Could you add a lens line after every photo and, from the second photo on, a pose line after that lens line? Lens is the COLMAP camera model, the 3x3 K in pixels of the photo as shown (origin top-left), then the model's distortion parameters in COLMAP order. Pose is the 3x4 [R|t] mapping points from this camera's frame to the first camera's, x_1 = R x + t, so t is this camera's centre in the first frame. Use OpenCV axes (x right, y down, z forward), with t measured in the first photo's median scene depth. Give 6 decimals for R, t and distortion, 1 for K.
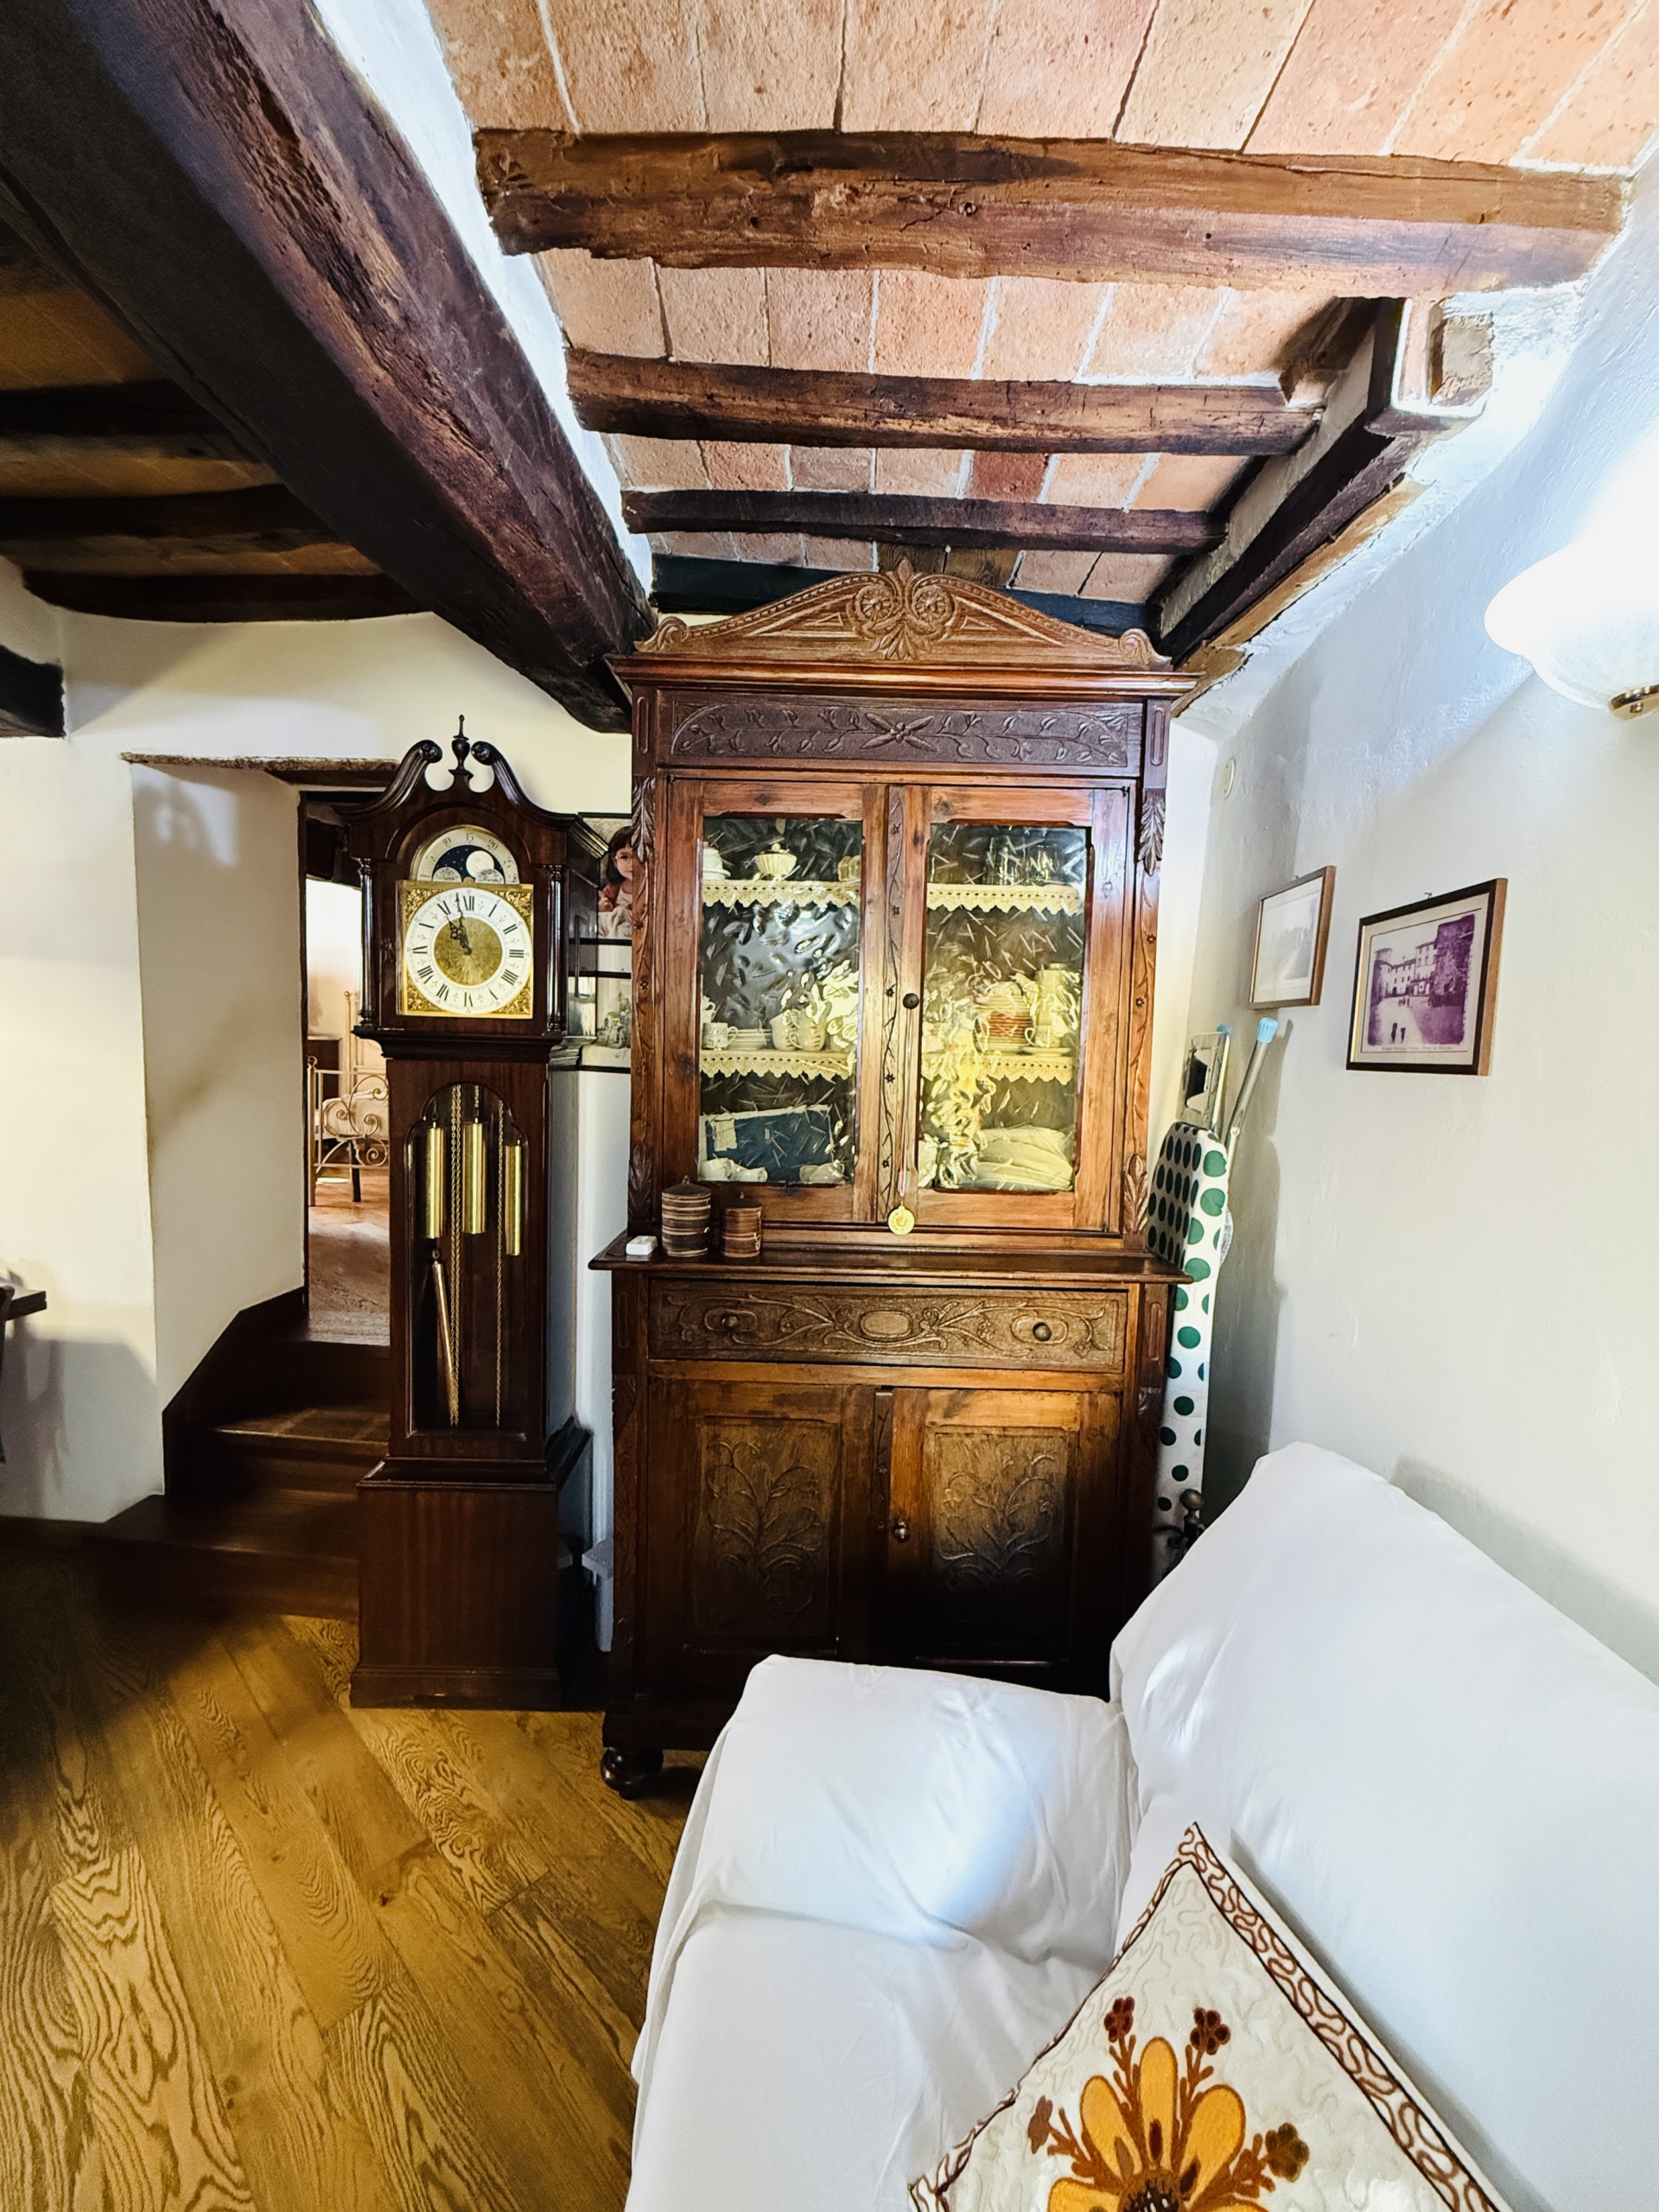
lens RADIAL K [[882.1, 0, 829.5], [0, 882.1, 1103.1], [0, 0, 1]] dist [-0.001223, 0.000292]
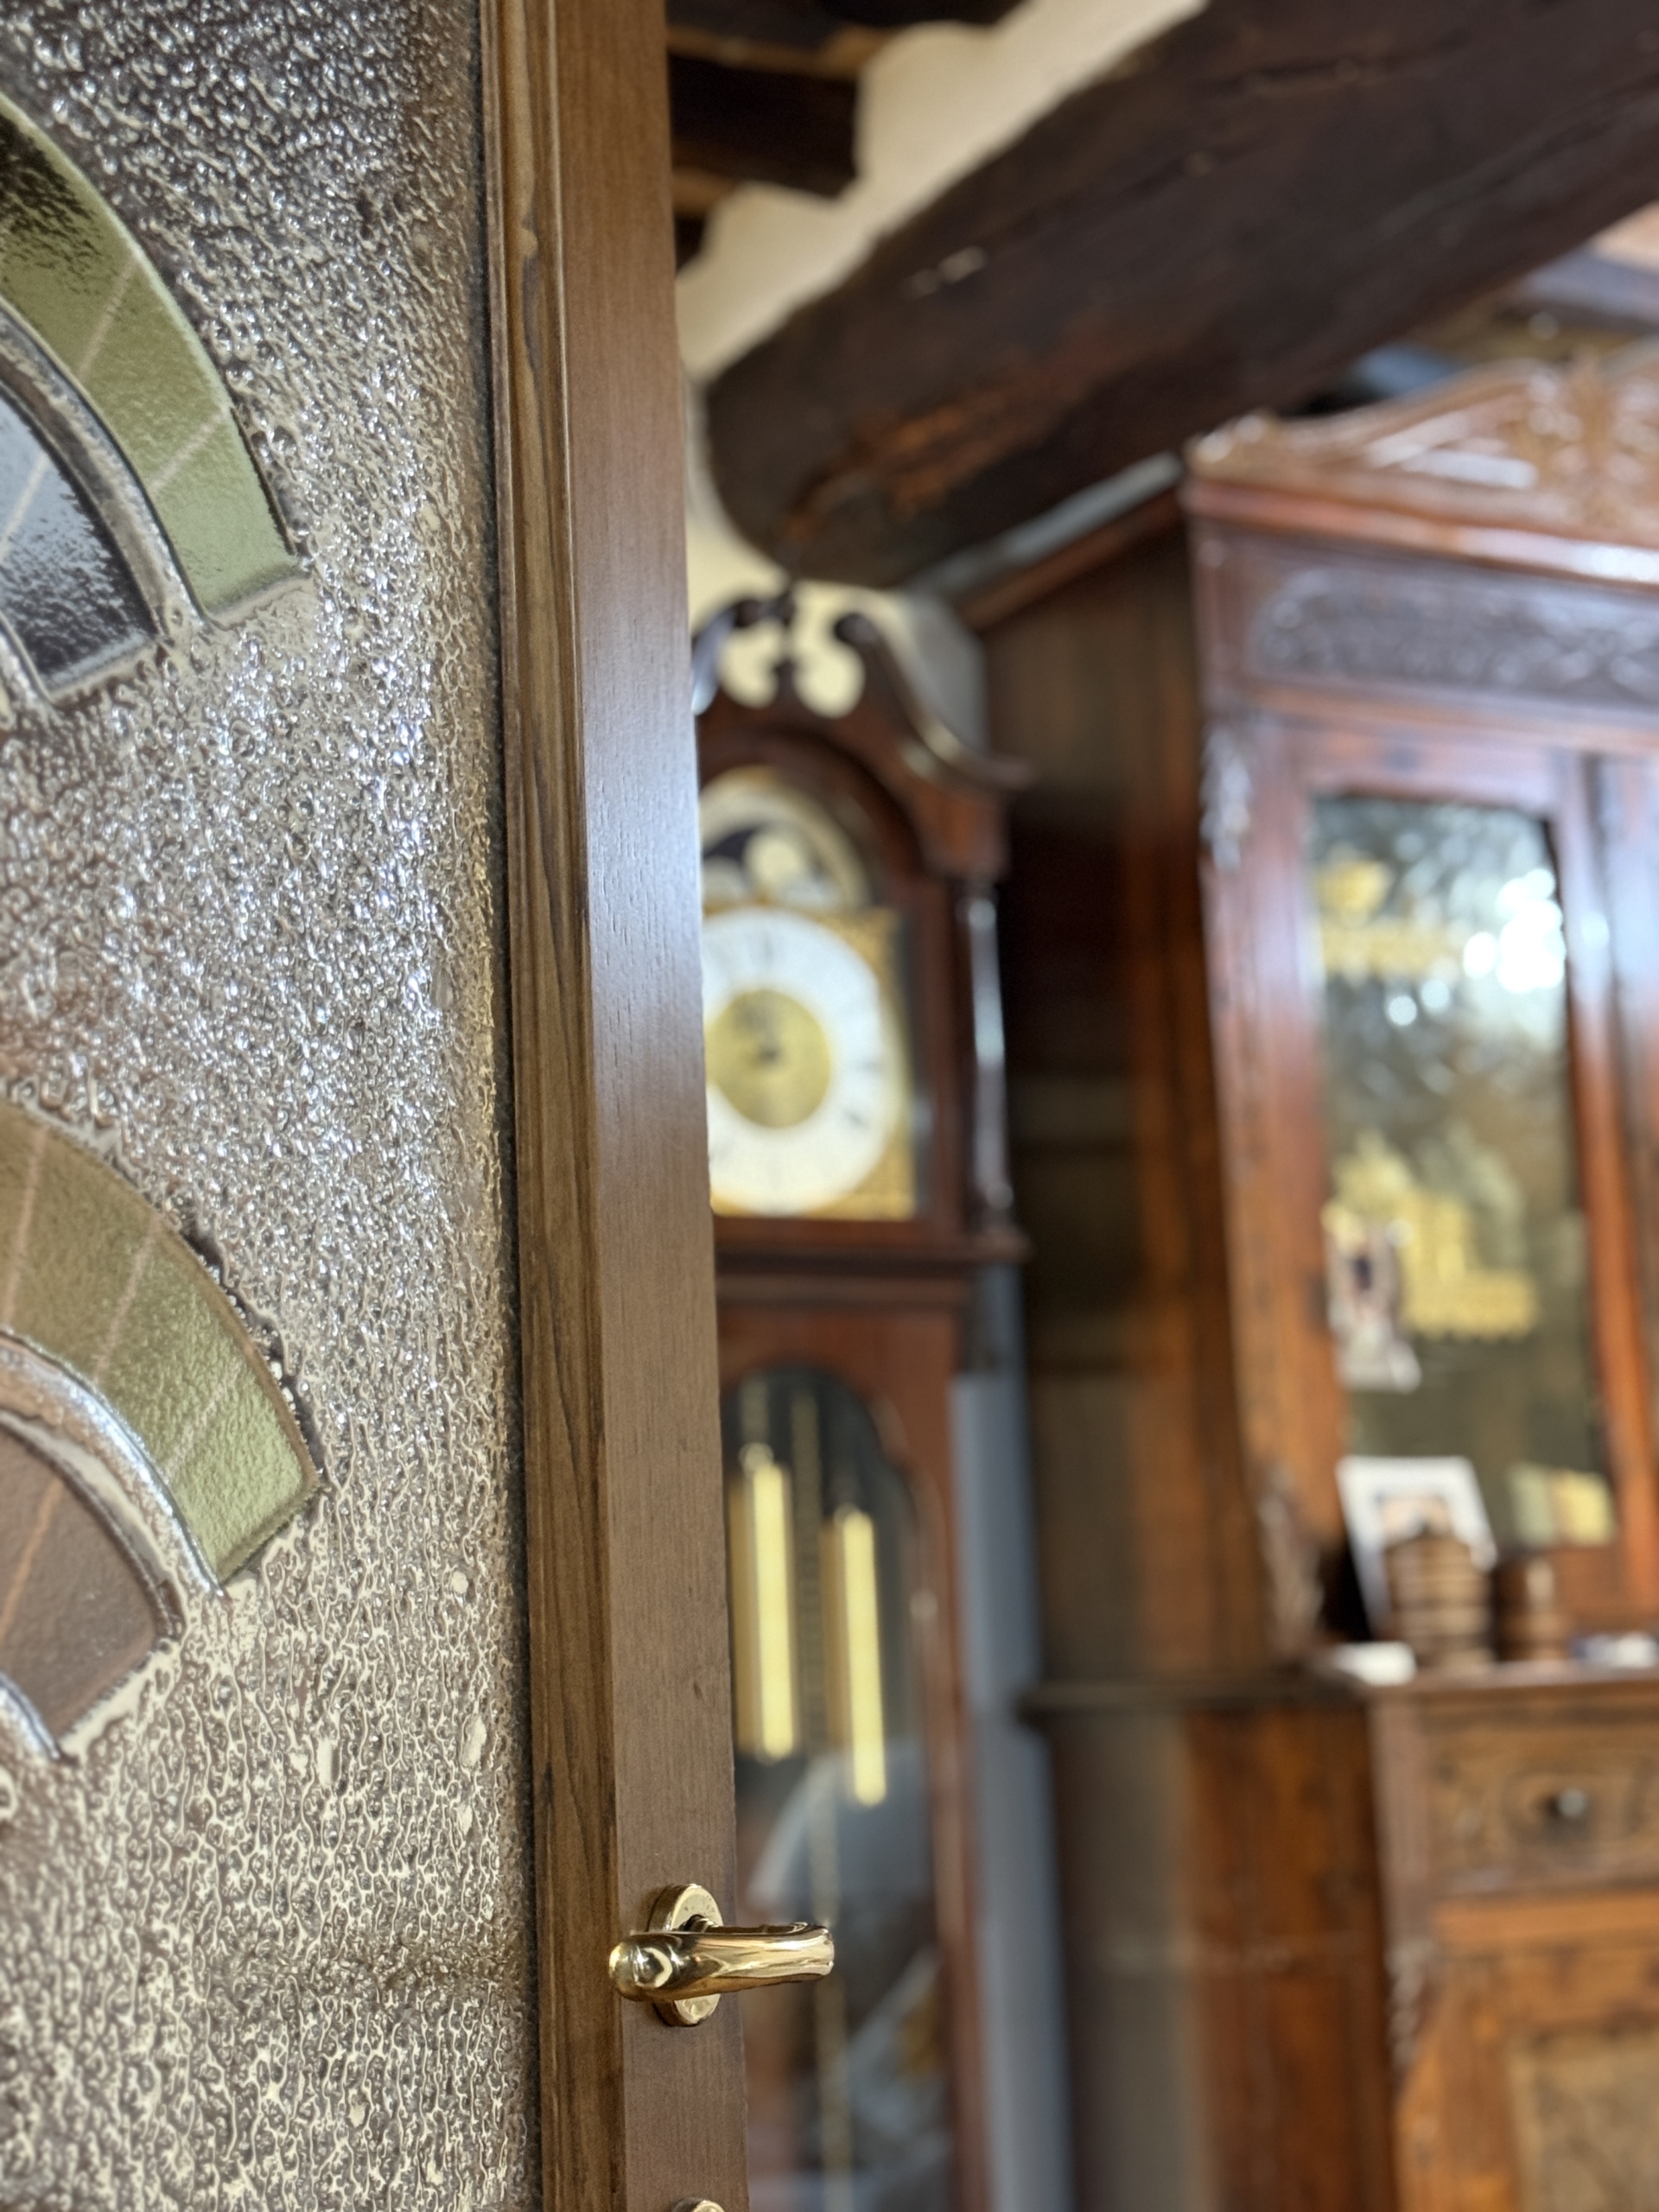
lens RADIAL K [[3433.1, 0, 837.2], [0, 3433.1, 1105.7], [0, 0, 1]] dist [0.129028, 0.000000]
pose [[0.861520, 0.008494, 0.507653, -1.343311], [0.108069, 0.973880, -0.199694, 0.203465], [-0.496089, 0.226902, 0.838100, -0.439420]]
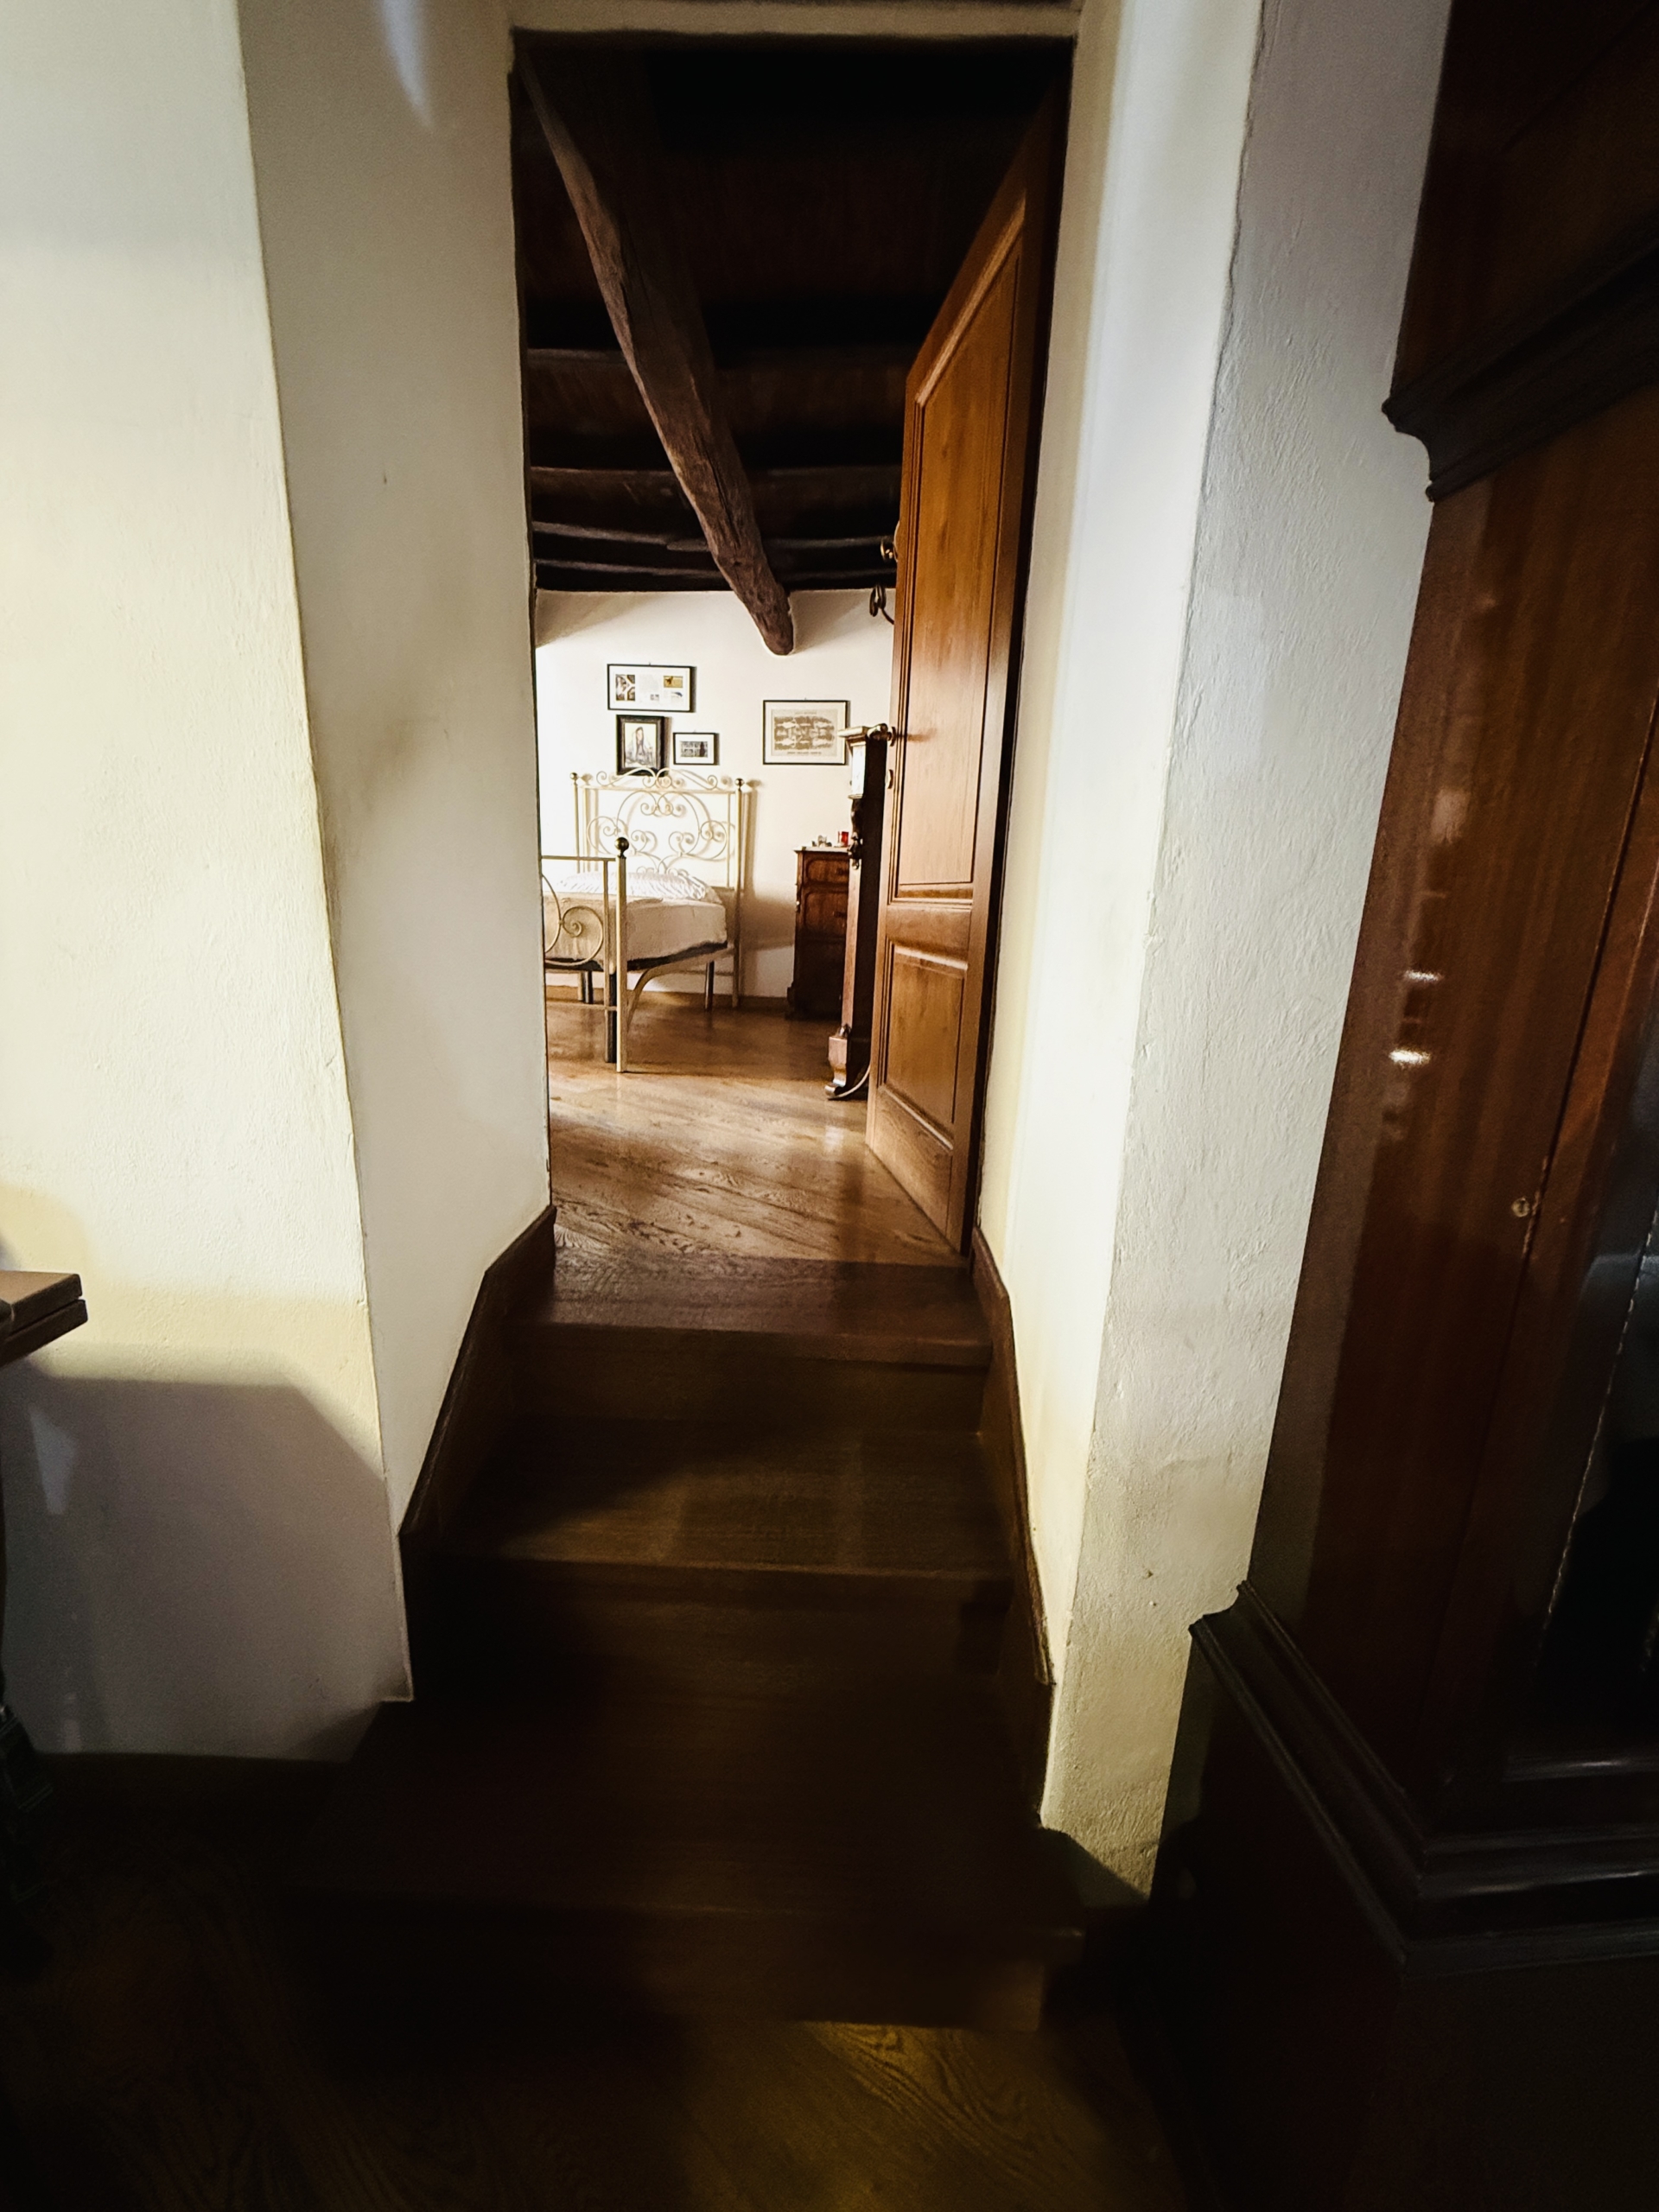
lens RADIAL K [[882.1, 0, 822.9], [0, 882.1, 1094.8], [0, 0, 1]] dist [-0.001223, 0.000292]
pose [[0.997720, -0.007077, 0.067111, -0.828535], [-0.003988, 0.986563, 0.163333, 0.110855], [-0.067365, -0.163228, 0.984286, 0.865486]]
